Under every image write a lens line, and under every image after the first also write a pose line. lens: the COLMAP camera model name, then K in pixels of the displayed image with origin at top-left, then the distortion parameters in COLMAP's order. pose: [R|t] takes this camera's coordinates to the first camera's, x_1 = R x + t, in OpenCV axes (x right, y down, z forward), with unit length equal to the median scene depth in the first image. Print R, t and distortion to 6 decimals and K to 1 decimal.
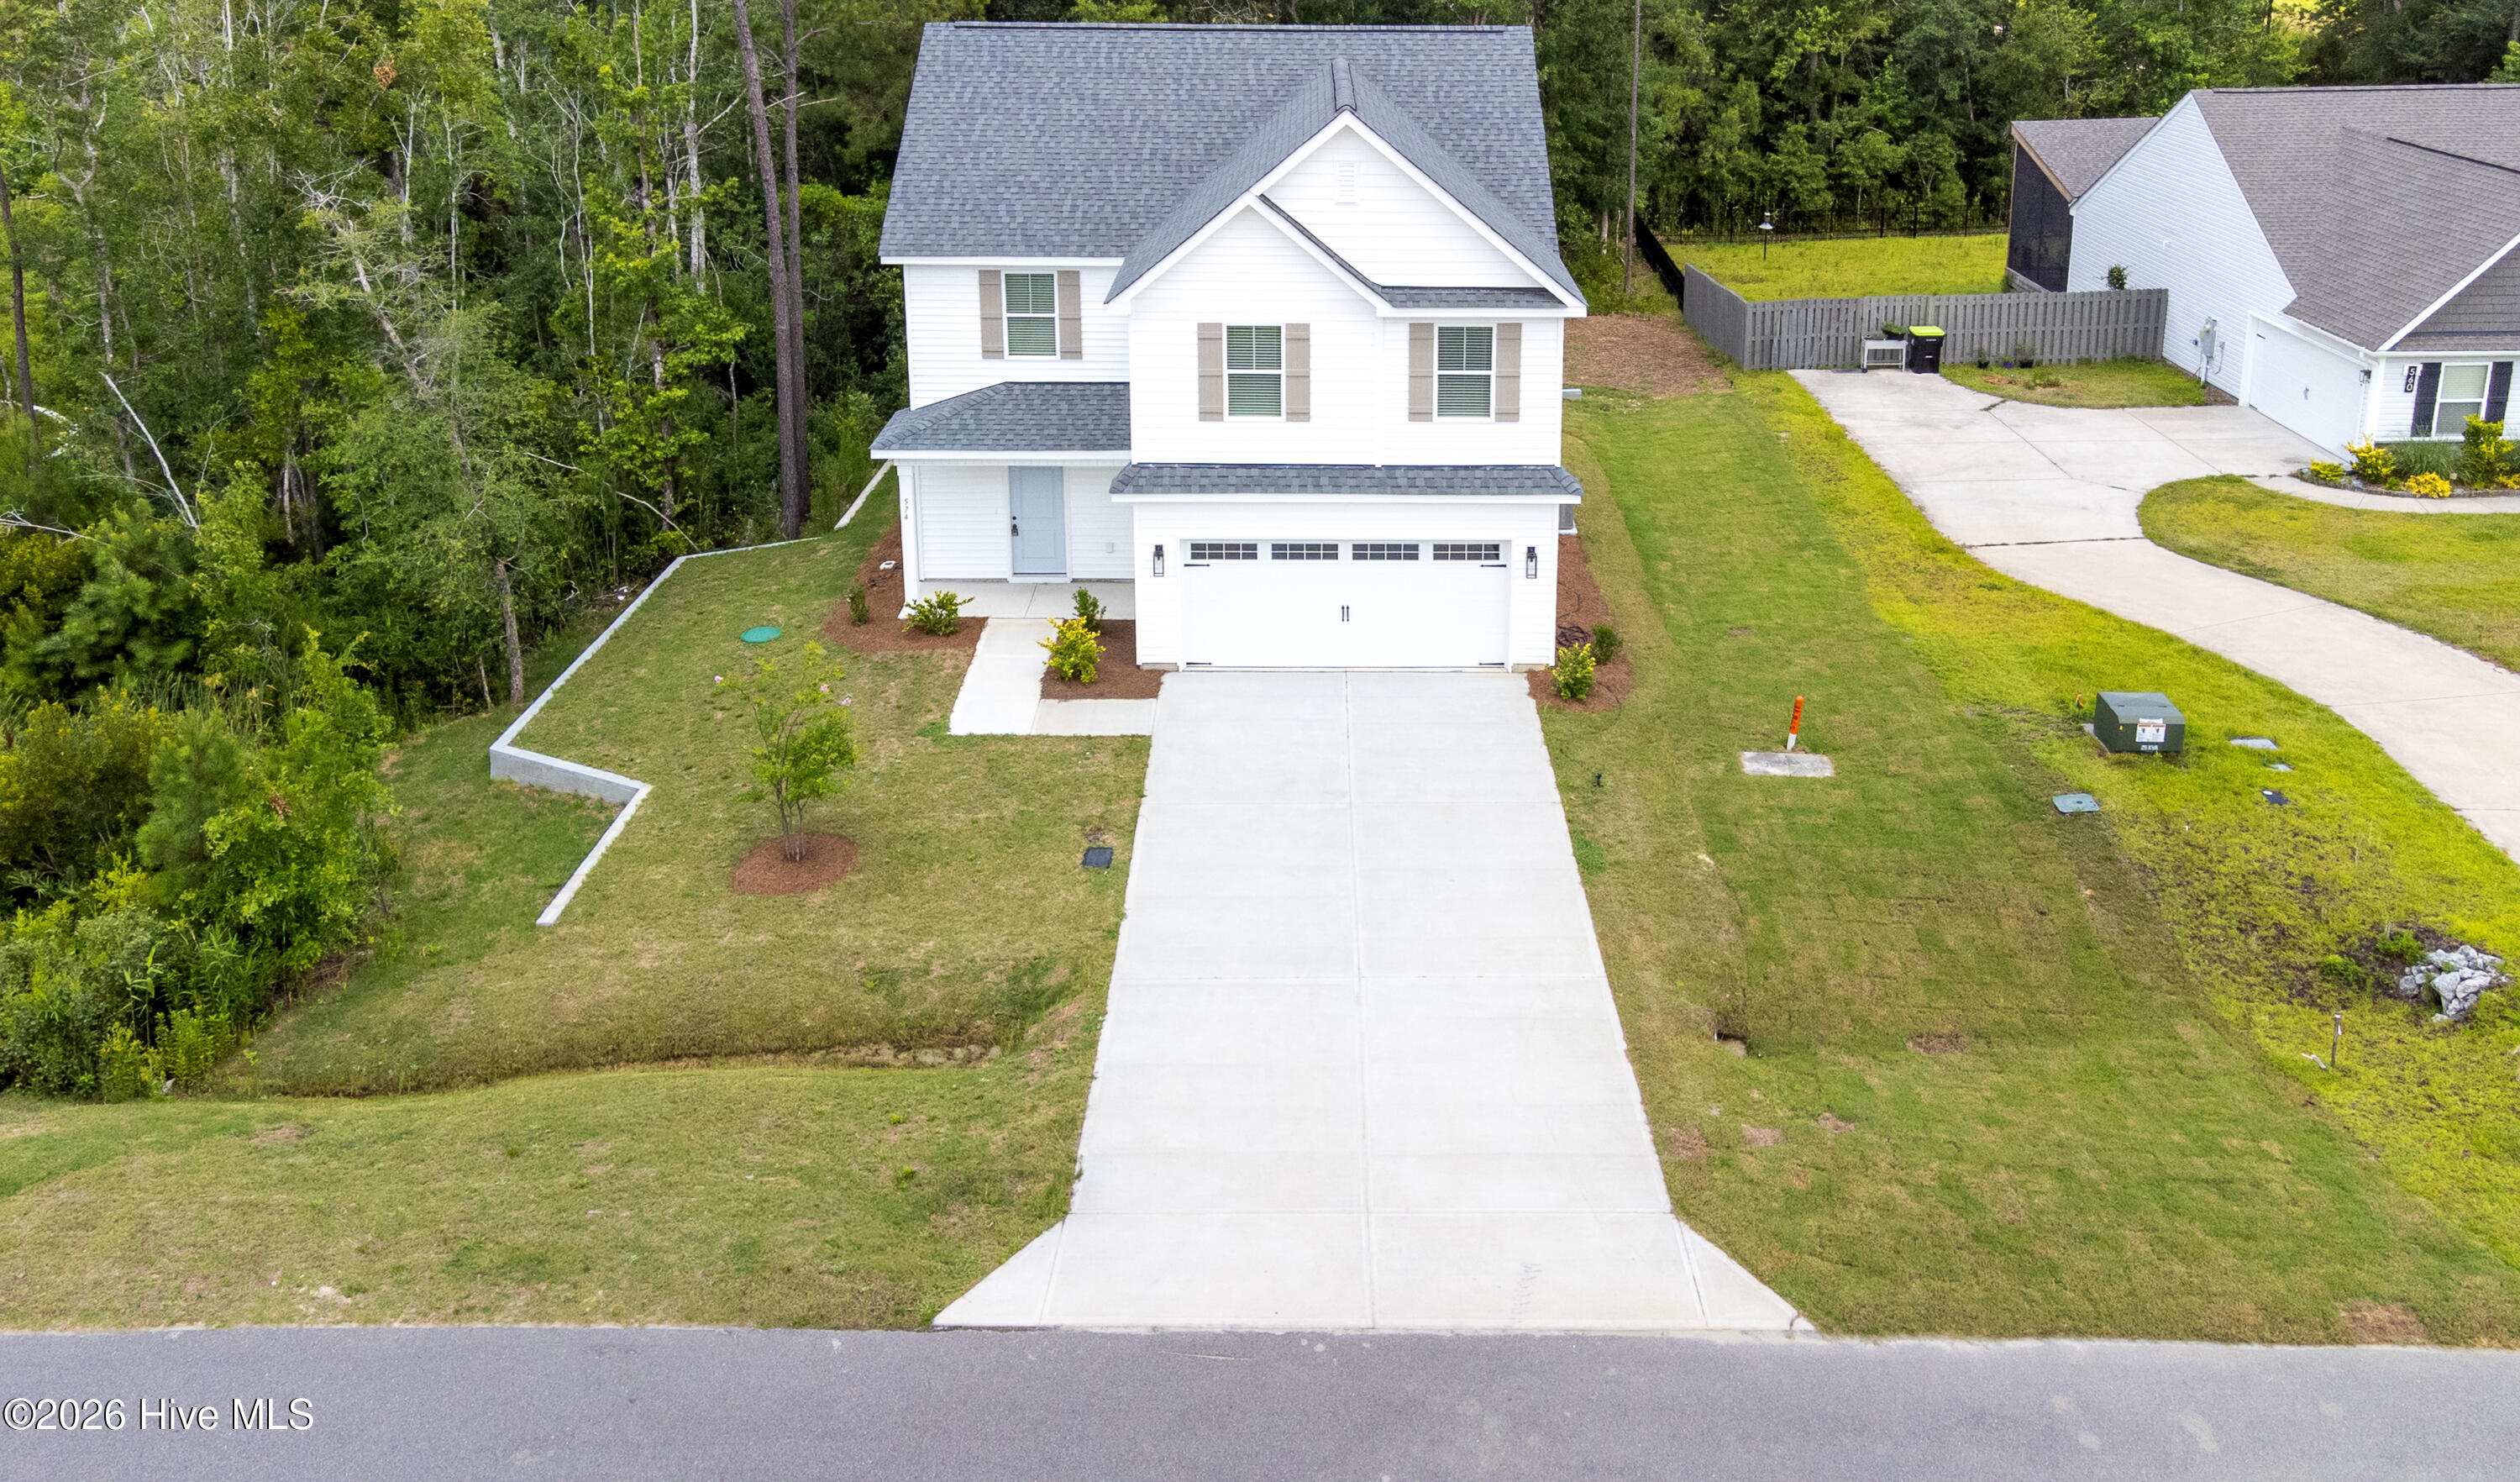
lens RADIAL K [[2375.5, 0, 1260.0], [0, 2375.5, 741.0], [0, 0, 1]] dist [0.077458, 0.000565]
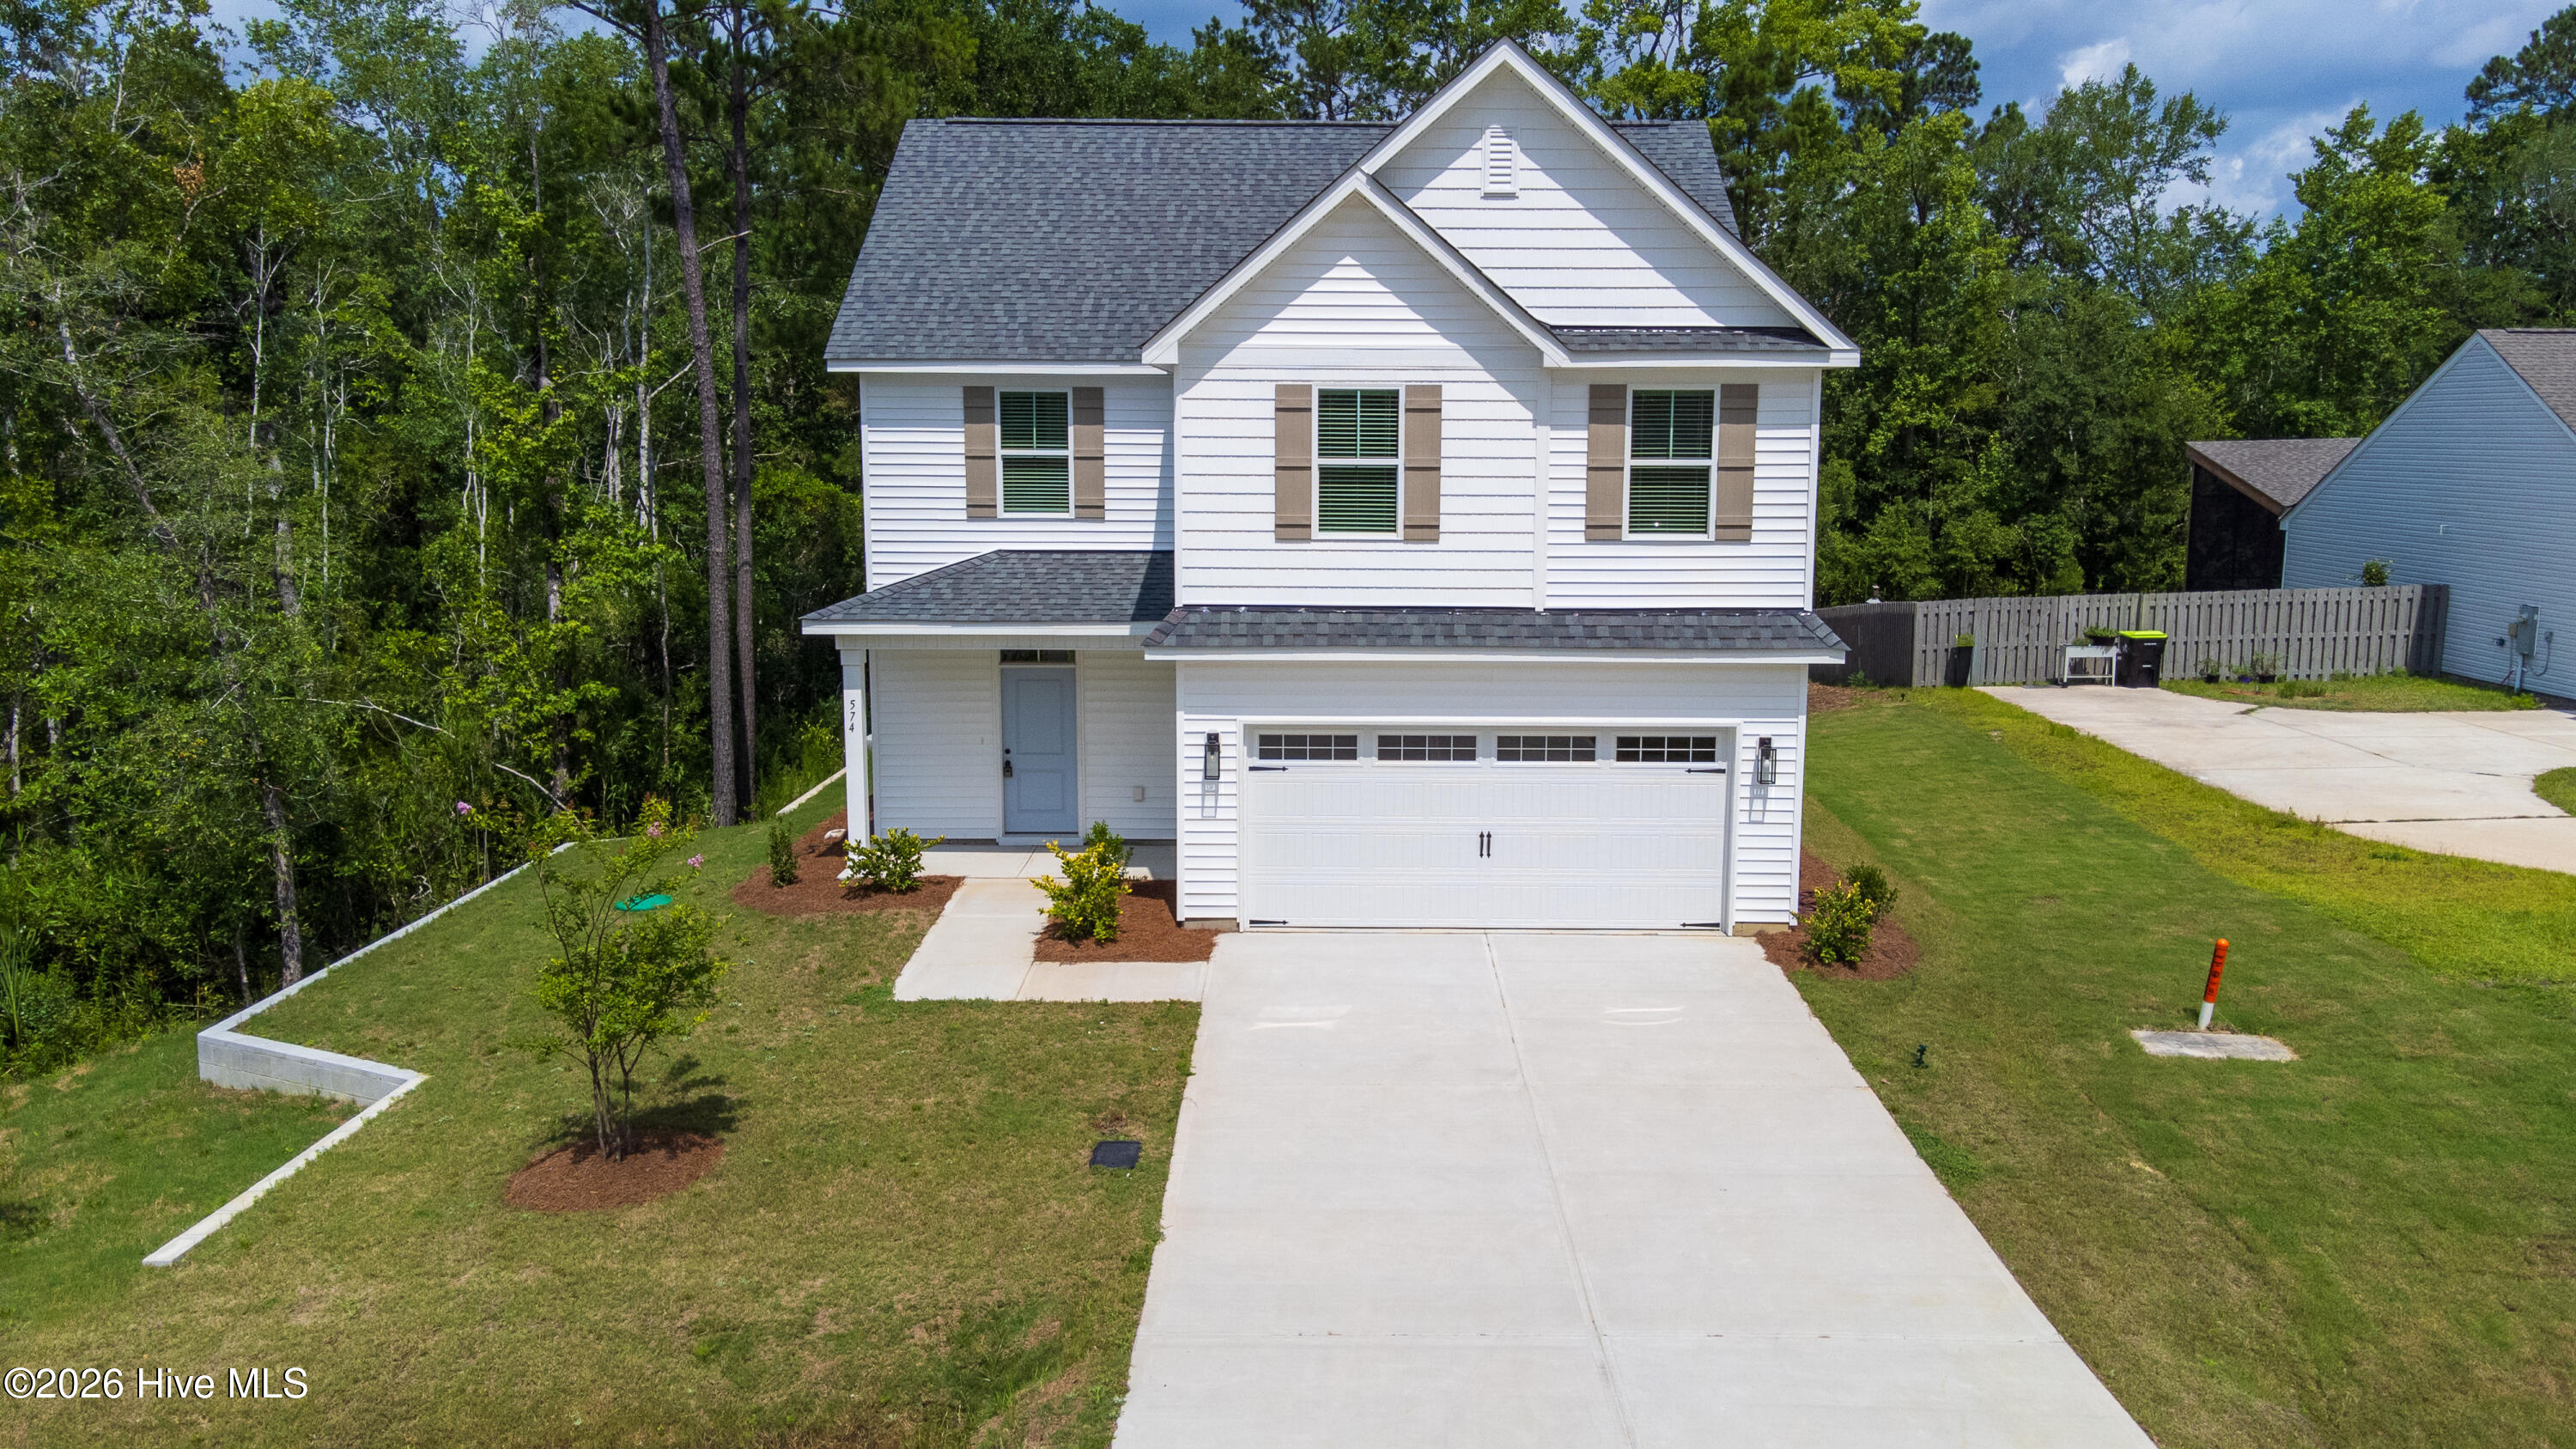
lens RADIAL K [[2361.7, 0, 1233.2], [0, 2361.7, 794.5], [0, 0, 1]] dist [0.011886, 0.295150]
pose [[0.999790, 0.002285, -0.020366, -0.023475], [-0.006132, 0.981588, -0.190913, 0.064377], [0.019555, 0.190998, 0.981396, 0.351488]]
